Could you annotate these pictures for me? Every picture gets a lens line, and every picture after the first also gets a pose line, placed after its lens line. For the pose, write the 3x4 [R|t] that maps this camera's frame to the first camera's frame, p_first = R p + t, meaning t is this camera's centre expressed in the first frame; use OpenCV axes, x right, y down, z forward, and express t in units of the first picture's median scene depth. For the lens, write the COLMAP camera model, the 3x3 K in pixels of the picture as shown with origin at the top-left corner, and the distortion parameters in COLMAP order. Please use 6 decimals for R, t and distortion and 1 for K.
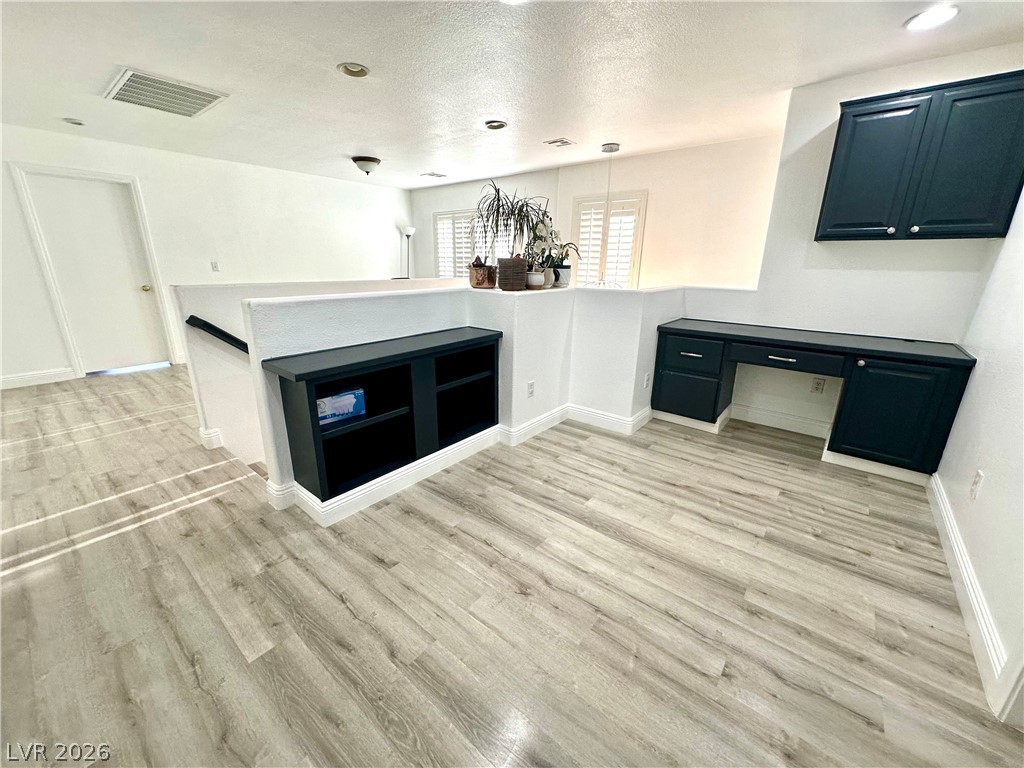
lens RADIAL K [[407.9, 0, 505.8], [0, 407.9, 384.3], [0, 0, 1]] dist [-0.002557, 0.000346]
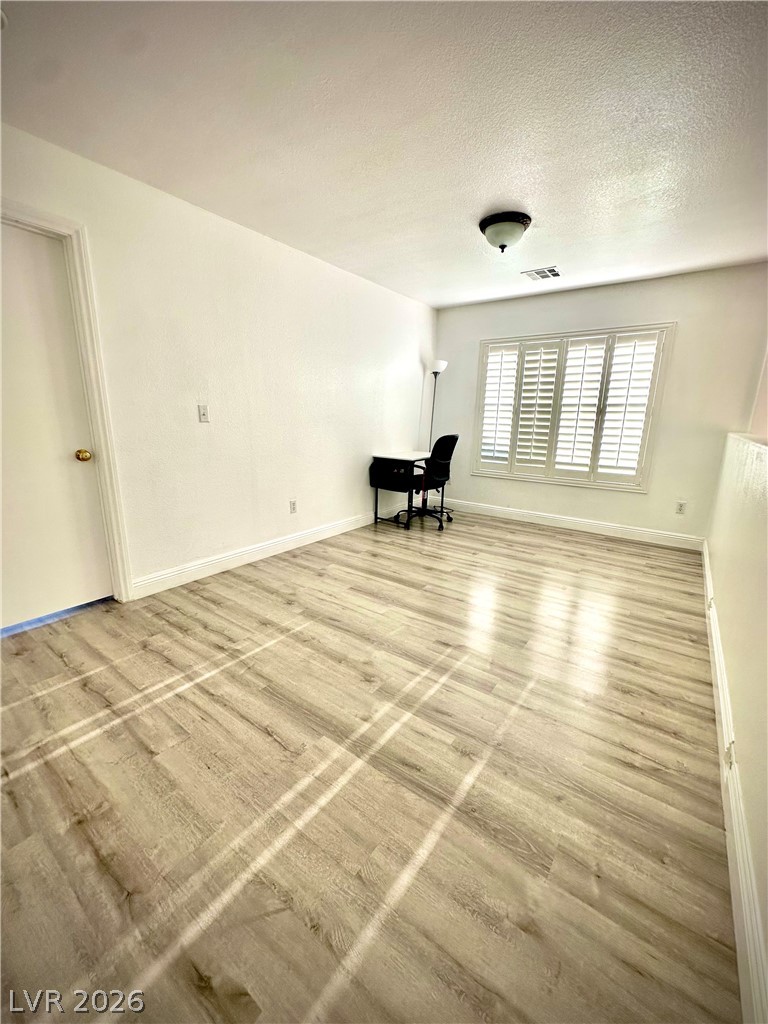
lens RADIAL K [[407.9, 0, 386.6], [0, 407.9, 514.3], [0, 0, 1]] dist [-0.002557, 0.000346]
pose [[0.998555, -0.004060, 0.053577, -0.375419], [0.006798, 0.998675, -0.051012, -0.094343], [-0.053299, 0.051302, 0.997260, 0.340509]]
